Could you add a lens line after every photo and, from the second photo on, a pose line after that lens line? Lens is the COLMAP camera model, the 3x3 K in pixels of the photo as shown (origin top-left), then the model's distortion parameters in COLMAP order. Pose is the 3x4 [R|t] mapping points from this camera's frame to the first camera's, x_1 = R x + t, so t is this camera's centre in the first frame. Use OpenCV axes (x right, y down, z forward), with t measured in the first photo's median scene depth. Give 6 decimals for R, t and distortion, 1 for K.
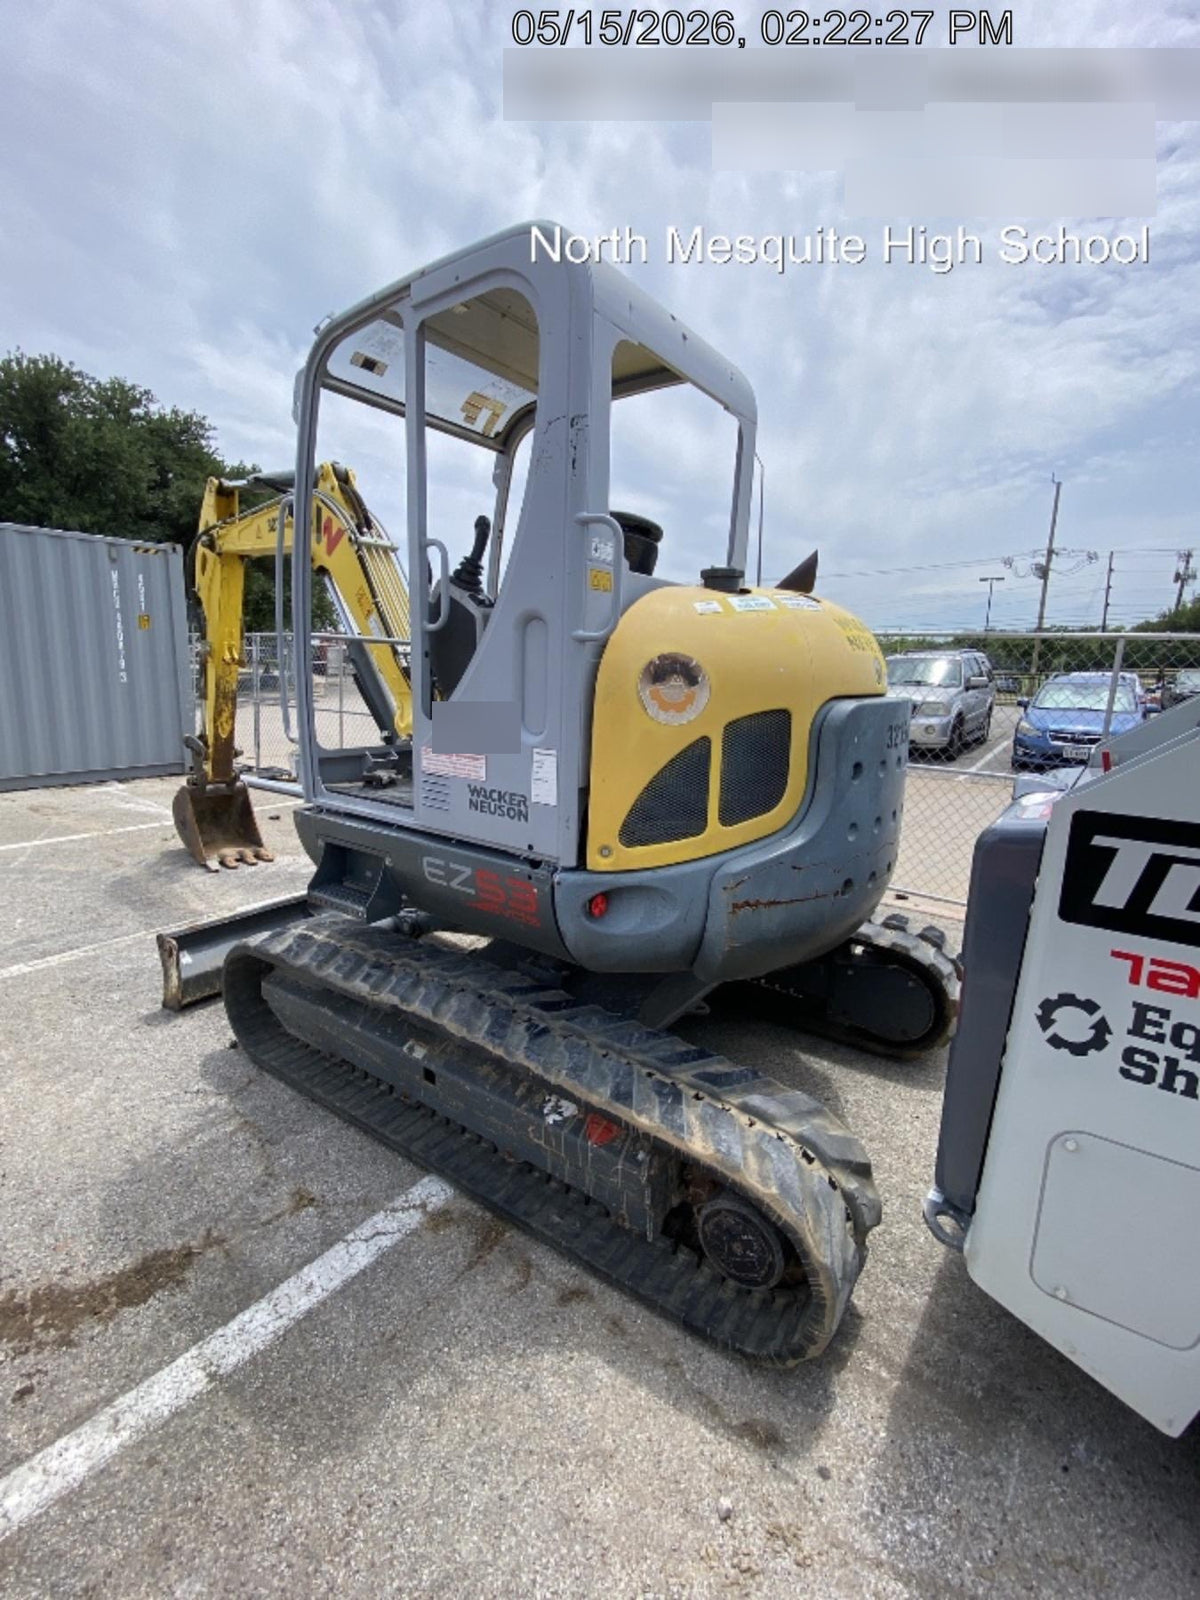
lens RADIAL K [[704.8, 0, 591.8], [0, 704.8, 793.7], [0, 0, 1]] dist [0.009599, -0.014899]
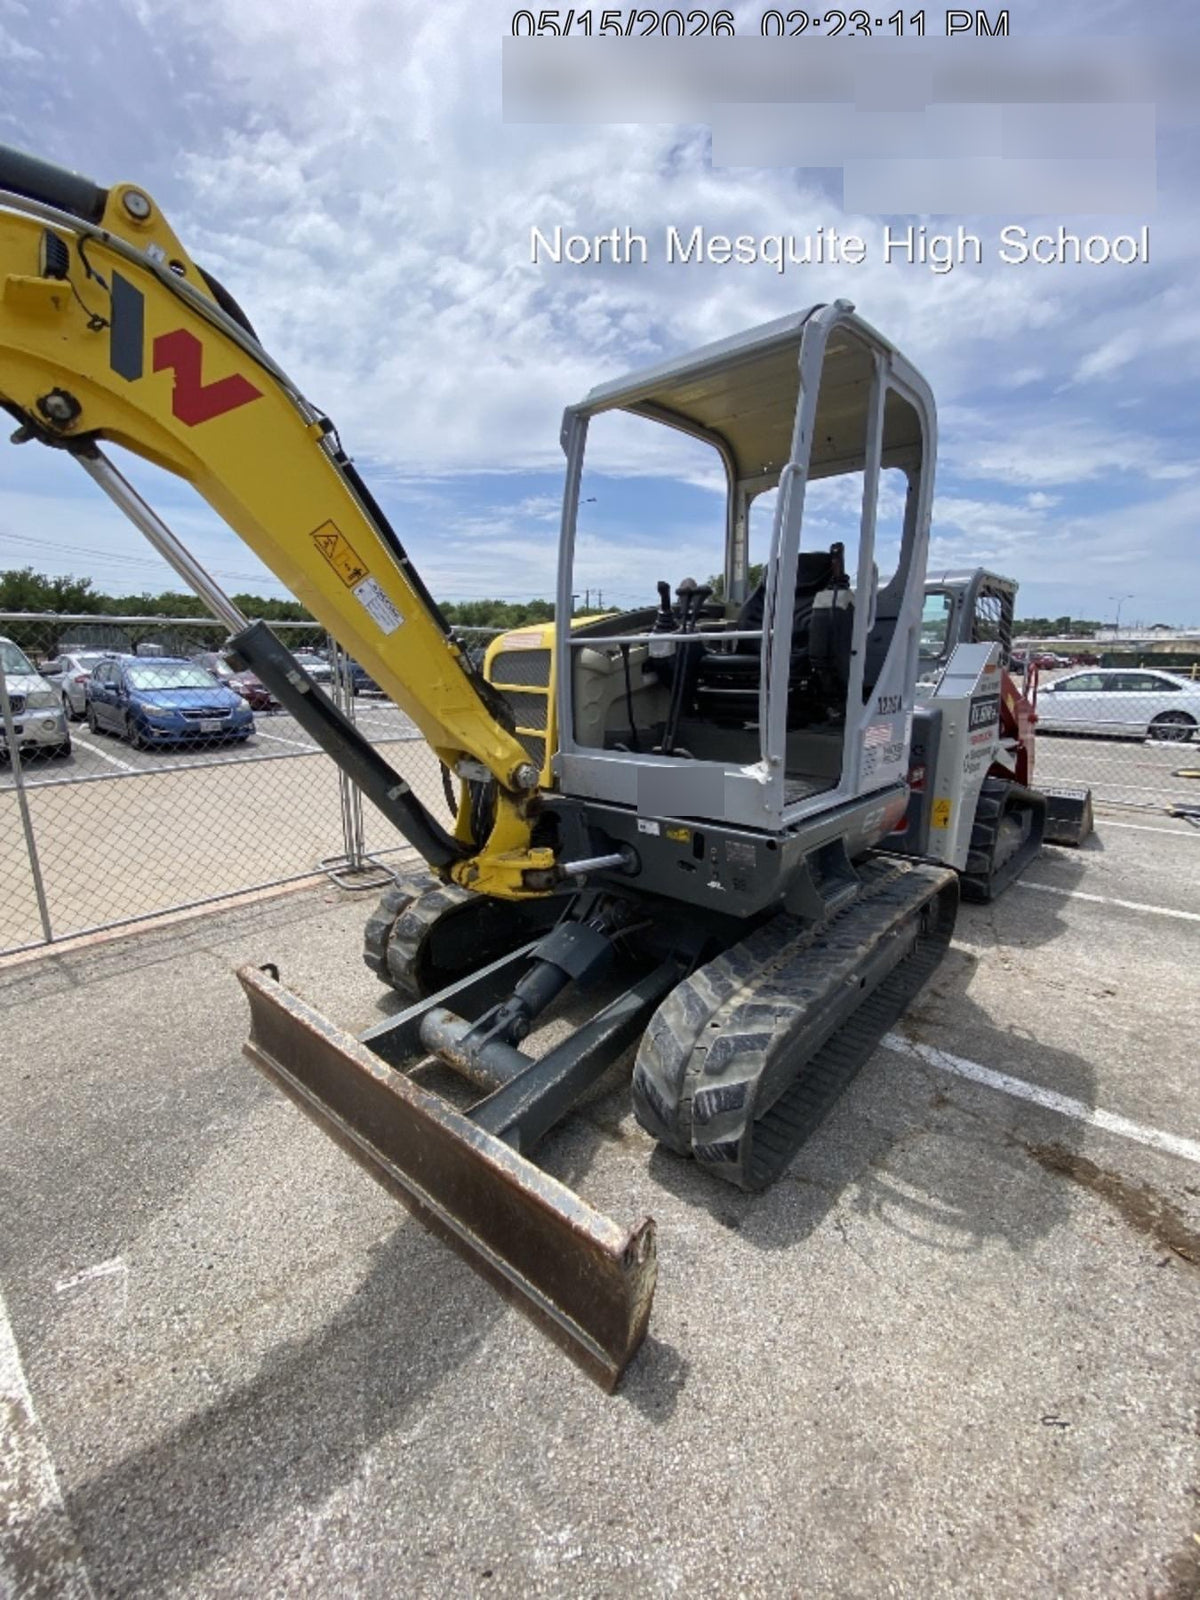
lens RADIAL K [[652.2, 0, 603.5], [0, 652.2, 794.7], [0, 0, 1]] dist [0.003623, -0.010783]
pose [[0.086157, -0.228927, 0.969623, -1.443021], [0.180106, 0.960786, 0.210837, -0.287334], [-0.979867, 0.156469, 0.124010, 1.353485]]
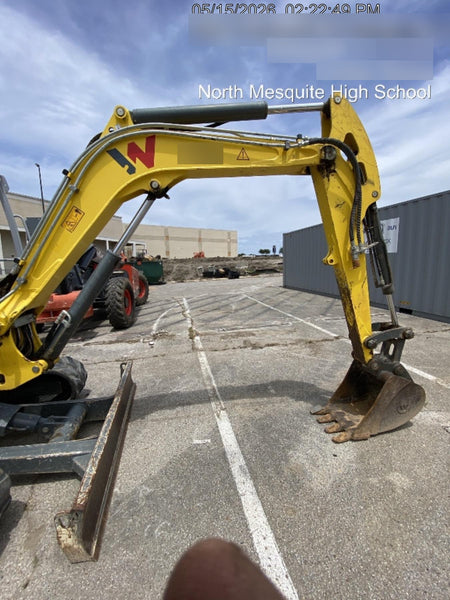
lens RADIAL K [[245.2, 0, 225.0], [0, 245.2, 300.0], [0, 0, 1]] dist [0.008821, -0.014923]
pose [[-0.656353, 0.116818, -0.745355, -0.191930], [-0.121694, 0.958610, 0.257404, -0.508383], [0.744575, 0.259653, -0.614971, 2.757119]]
